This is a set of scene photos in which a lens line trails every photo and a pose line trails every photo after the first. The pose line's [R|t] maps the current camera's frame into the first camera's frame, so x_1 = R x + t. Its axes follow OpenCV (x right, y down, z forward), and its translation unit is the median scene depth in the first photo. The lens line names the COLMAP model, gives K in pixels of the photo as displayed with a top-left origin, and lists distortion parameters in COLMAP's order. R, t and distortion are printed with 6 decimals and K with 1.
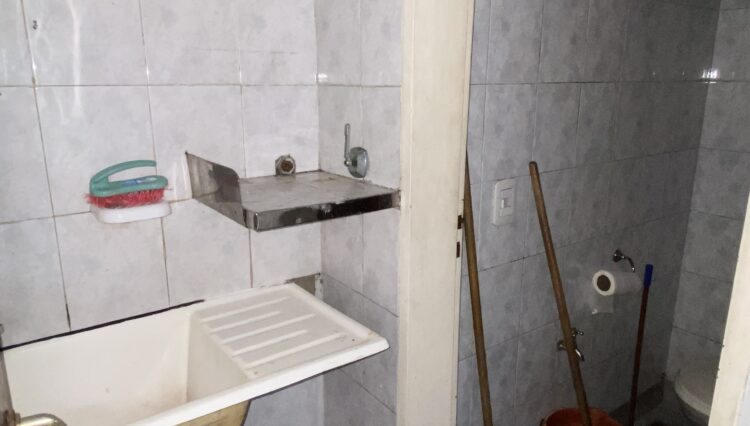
lens RADIAL K [[551.3, 0, 375.0], [0, 551.3, 213.0], [0, 0, 1]] dist [0.007241, 0.003464]
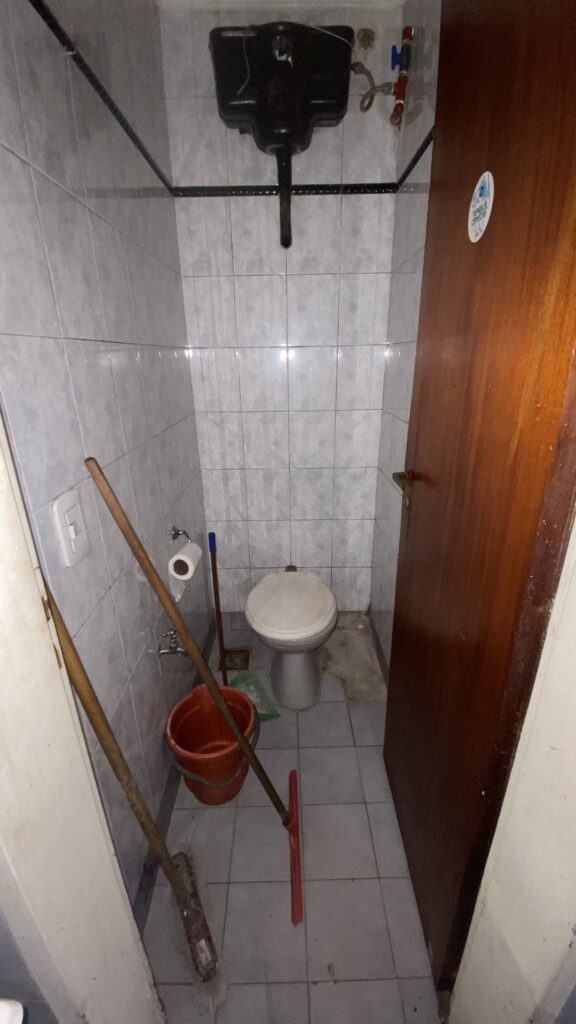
lens RADIAL K [[414.6, 0, 288.0], [0, 414.6, 512.0], [0, 0, 1]] dist [0.030427, -0.026126]
pose [[0.591744, -0.297953, 0.749042, 0.020071], [0.222900, 0.953436, 0.203165, -0.069539], [-0.774697, 0.046739, 0.630603, 0.425547]]
